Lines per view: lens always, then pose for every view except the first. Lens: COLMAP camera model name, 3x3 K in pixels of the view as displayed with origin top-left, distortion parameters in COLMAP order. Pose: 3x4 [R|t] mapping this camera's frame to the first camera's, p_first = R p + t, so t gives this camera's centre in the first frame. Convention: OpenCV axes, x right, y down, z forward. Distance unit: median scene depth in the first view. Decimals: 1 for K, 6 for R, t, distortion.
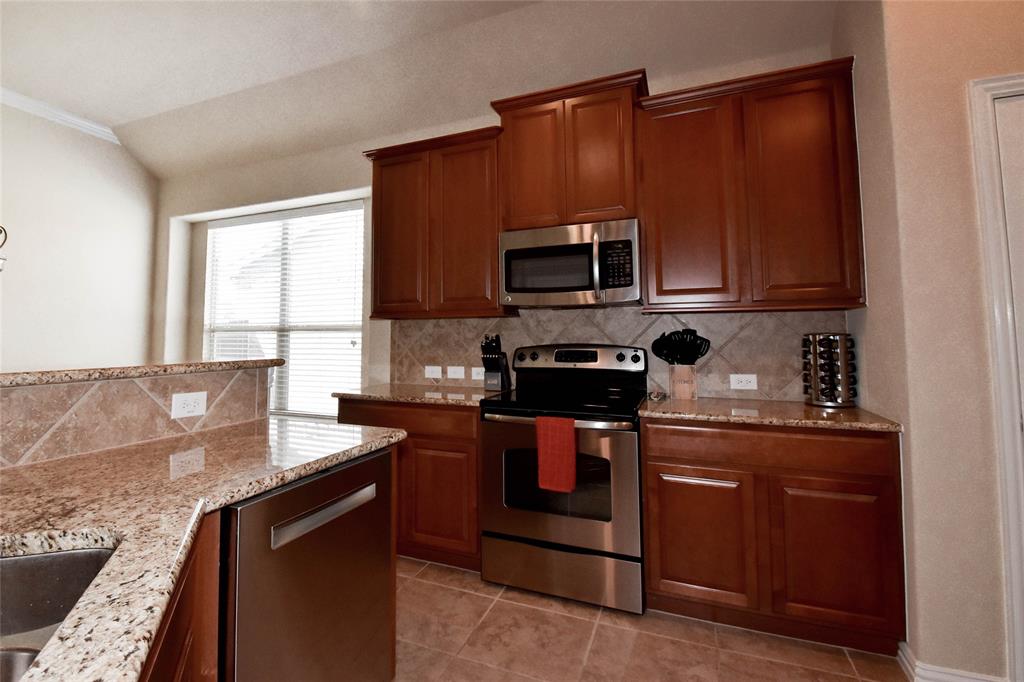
lens RADIAL K [[485.1, 0, 499.2], [0, 485.1, 309.9], [0, 0, 1]] dist [-0.001428, -0.008015]
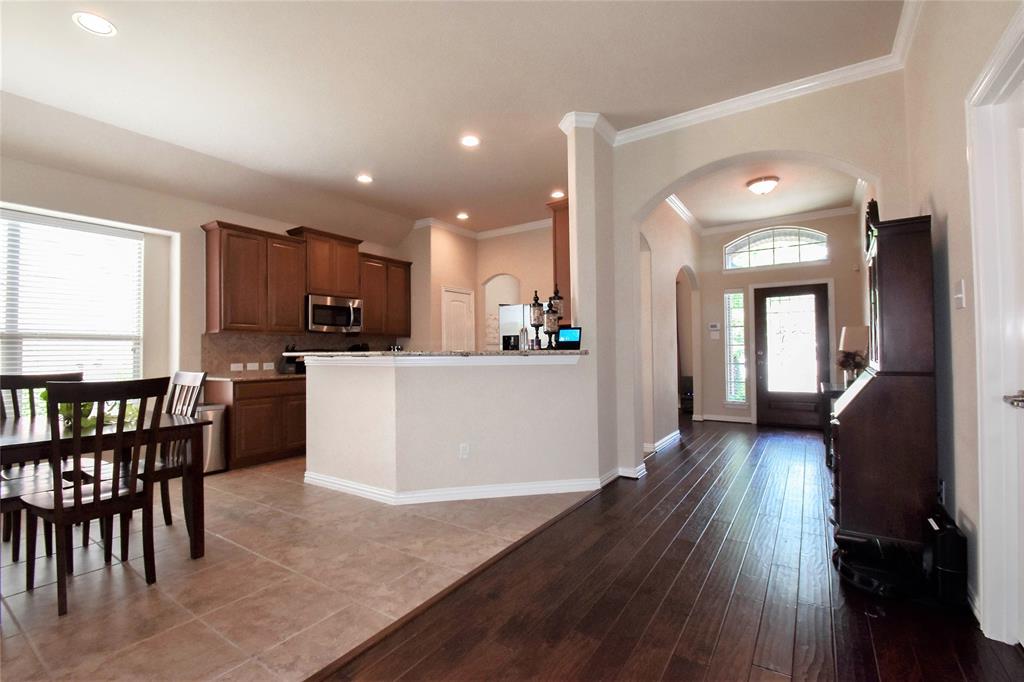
lens RADIAL K [[453.1, 0, 511.3], [0, 453.1, 344.4], [0, 0, 1]] dist [-0.026674, -0.003121]
pose [[0.171957, 0.015519, 0.984982, -1.431288], [-0.047647, 0.998837, -0.007420, 0.020345], [-0.983952, -0.045656, 0.172496, -0.146552]]
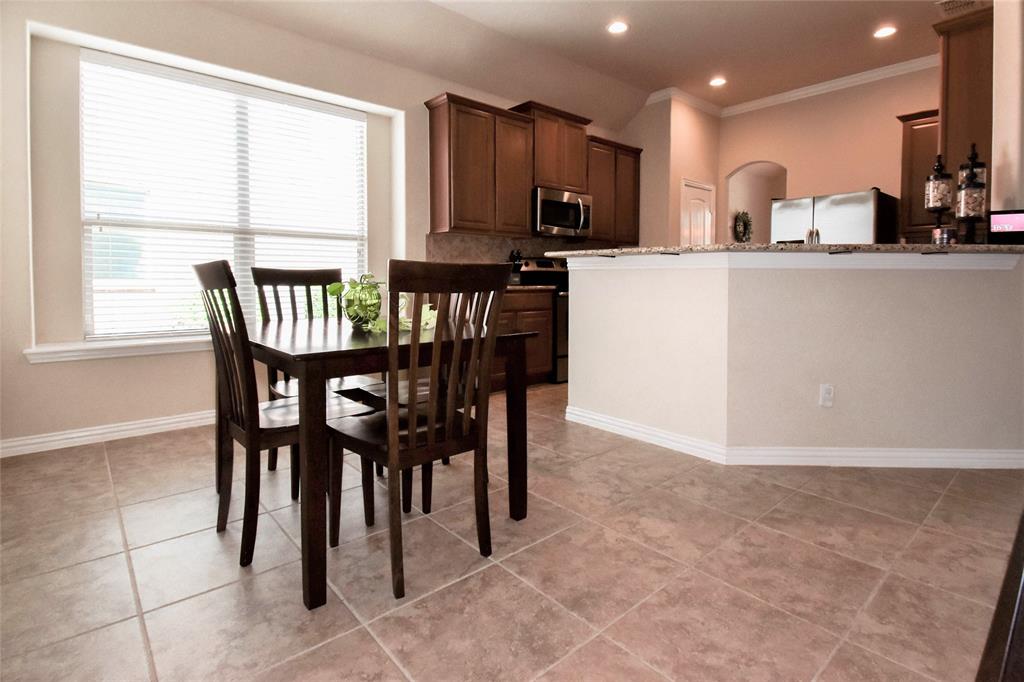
lens RADIAL K [[506.3, 0, 518.3], [0, 506.3, 303.4], [0, 0, 1]] dist [-0.010535, -0.003379]
pose [[0.426842, -0.040513, 0.903418, -1.325009], [-0.058225, 0.995692, 0.072161, 0.094135], [-0.902450, -0.083403, 0.422644, 0.253351]]
